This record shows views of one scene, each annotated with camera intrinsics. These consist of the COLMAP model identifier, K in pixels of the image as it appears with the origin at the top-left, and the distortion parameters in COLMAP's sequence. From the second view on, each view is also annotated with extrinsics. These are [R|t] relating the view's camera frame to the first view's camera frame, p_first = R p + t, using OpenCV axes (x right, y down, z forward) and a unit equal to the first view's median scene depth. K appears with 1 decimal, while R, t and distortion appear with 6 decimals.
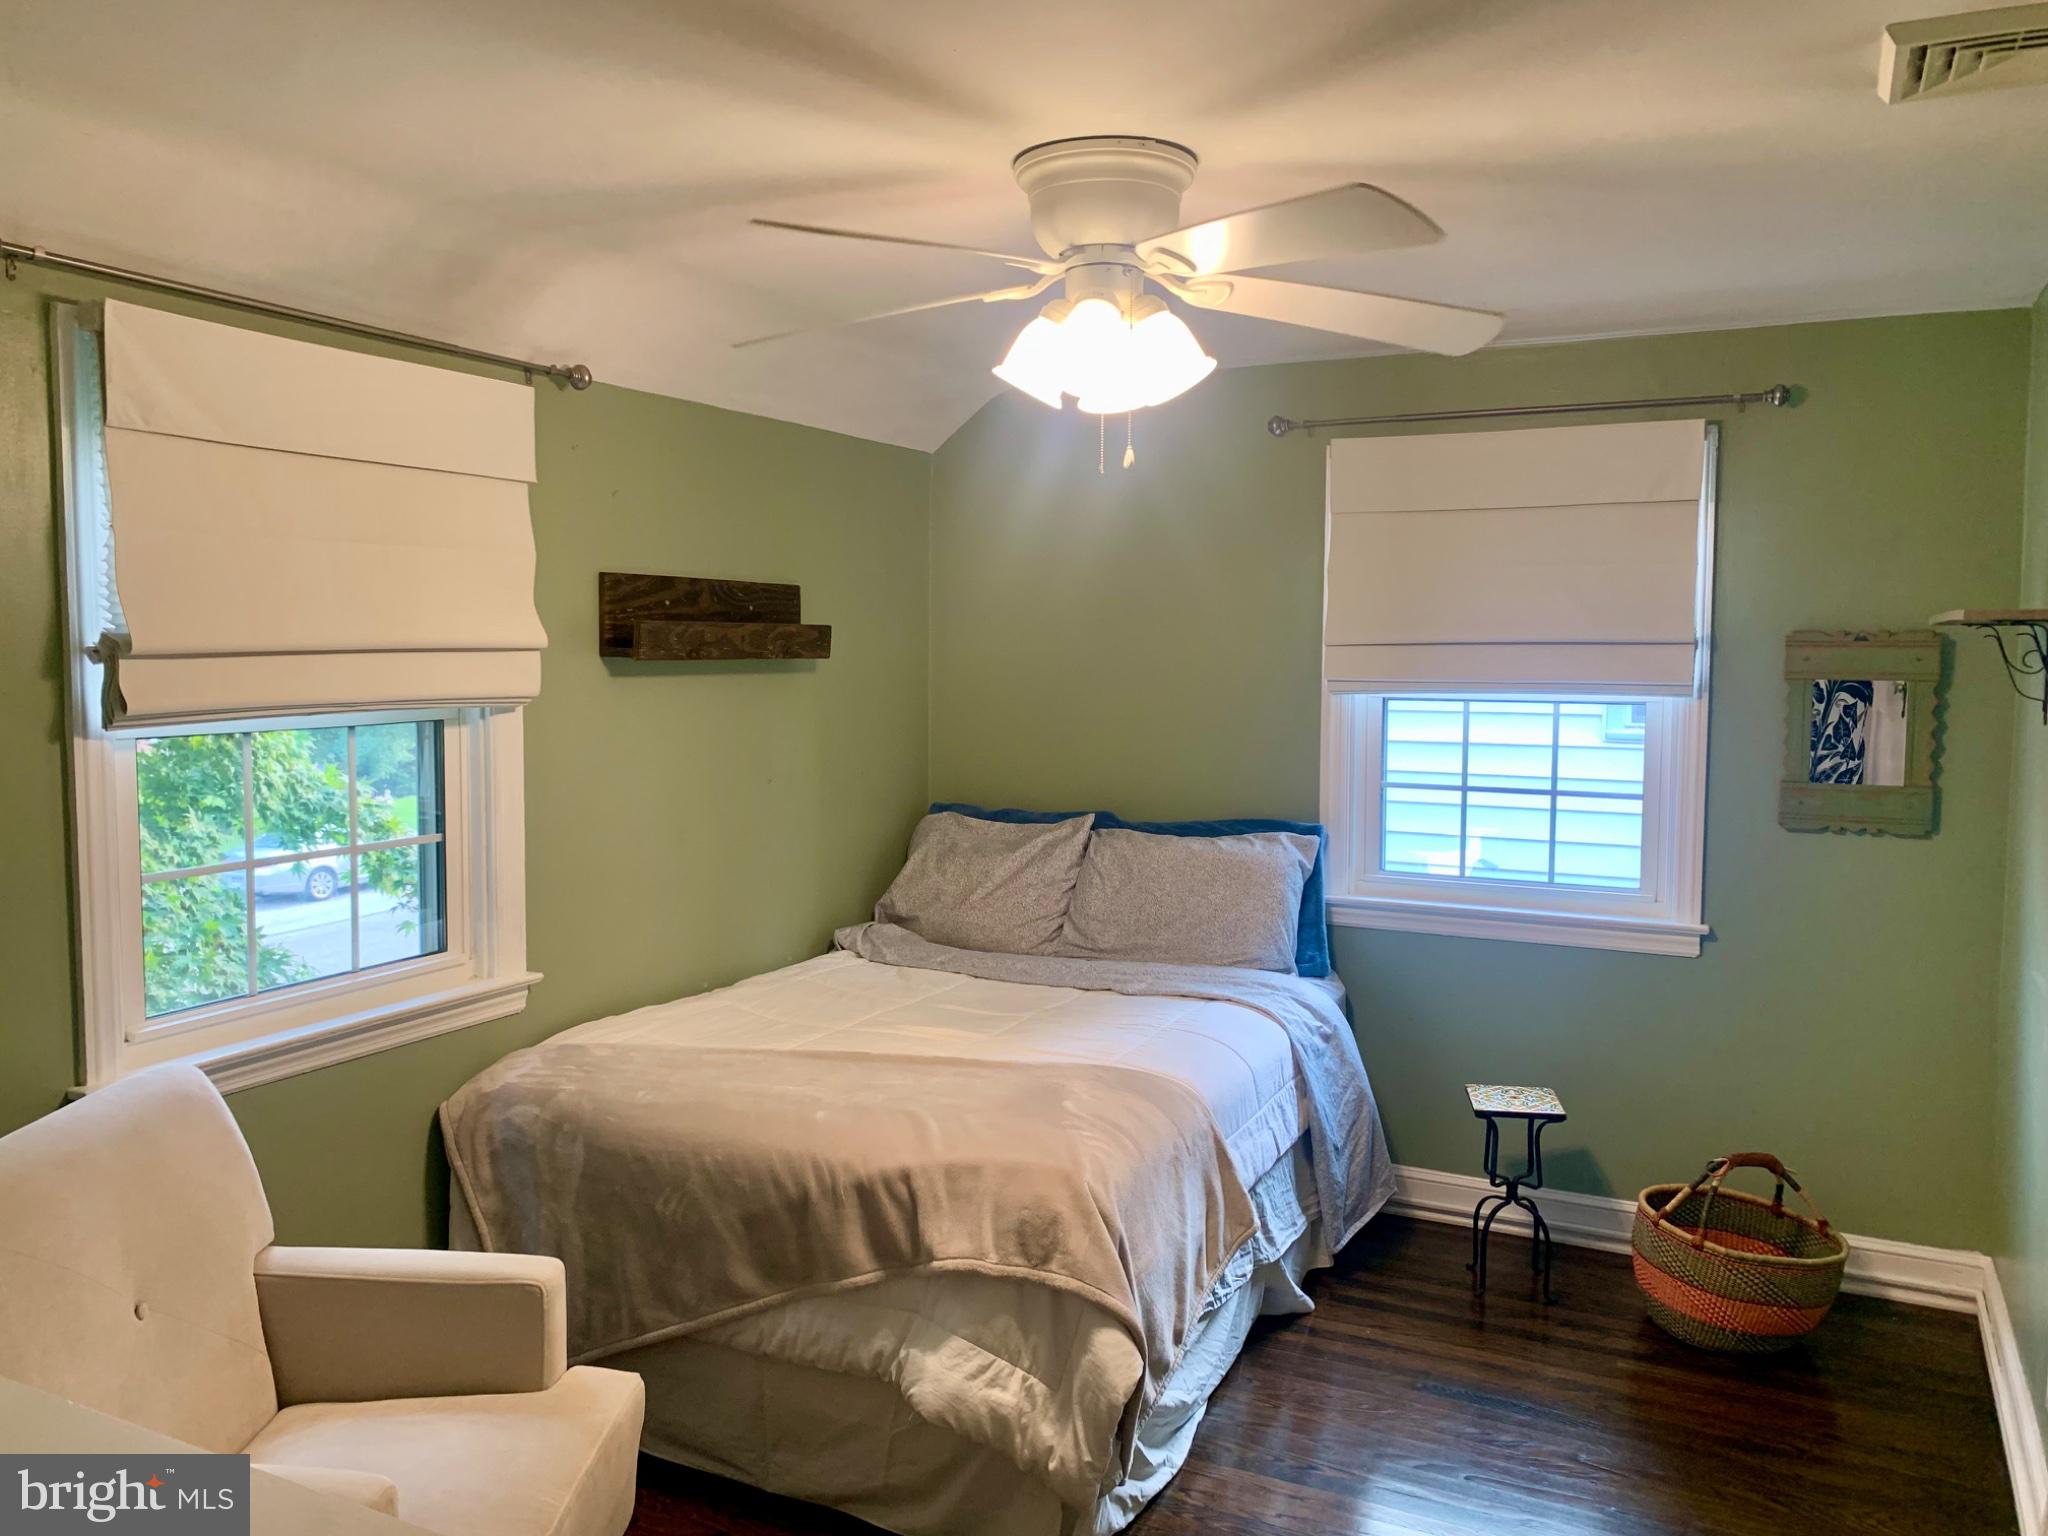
lens RADIAL K [[1559.9, 0, 1006.8], [0, 1559.9, 764.4], [0, 0, 1]] dist [0.032122, -0.057114]
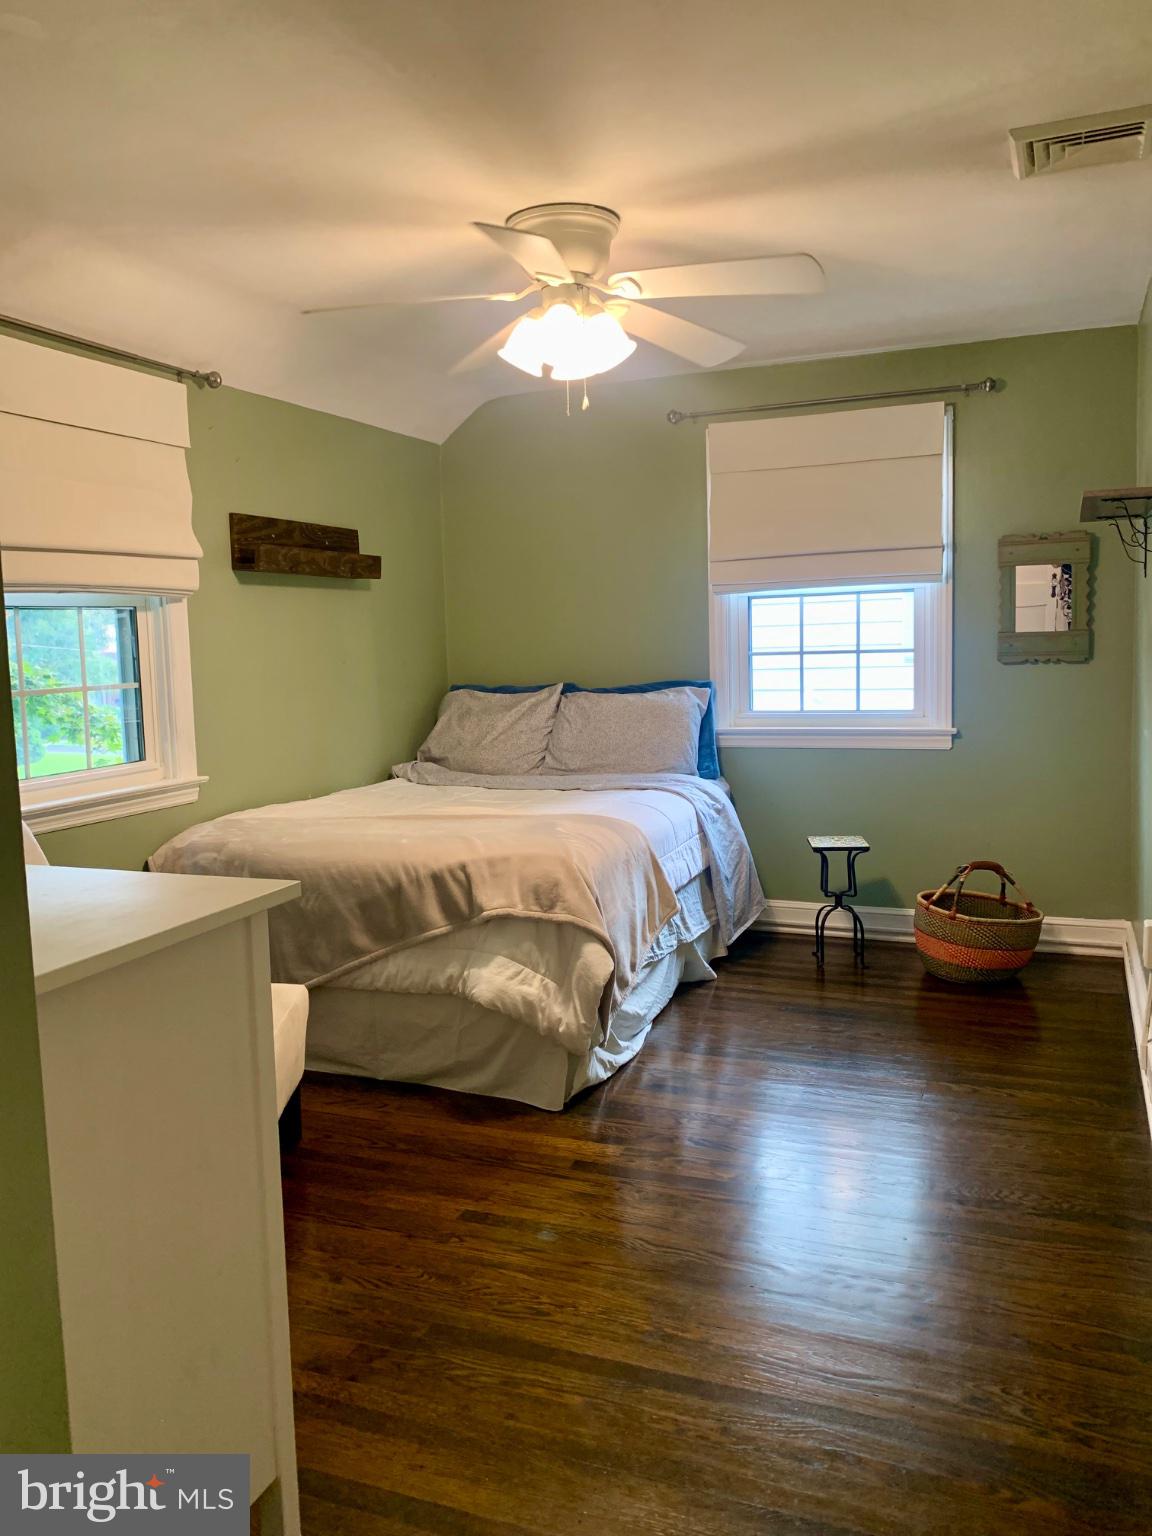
lens RADIAL K [[1169.9, 0, 579.5], [0, 1169.9, 761.7], [0, 0, 1]] dist [0.032122, -0.057114]
pose [[0.995655, -0.041769, 0.083222, -0.029986], [0.039163, 0.998697, 0.032705, 0.089892], [-0.084480, -0.029303, 0.995994, -0.152861]]
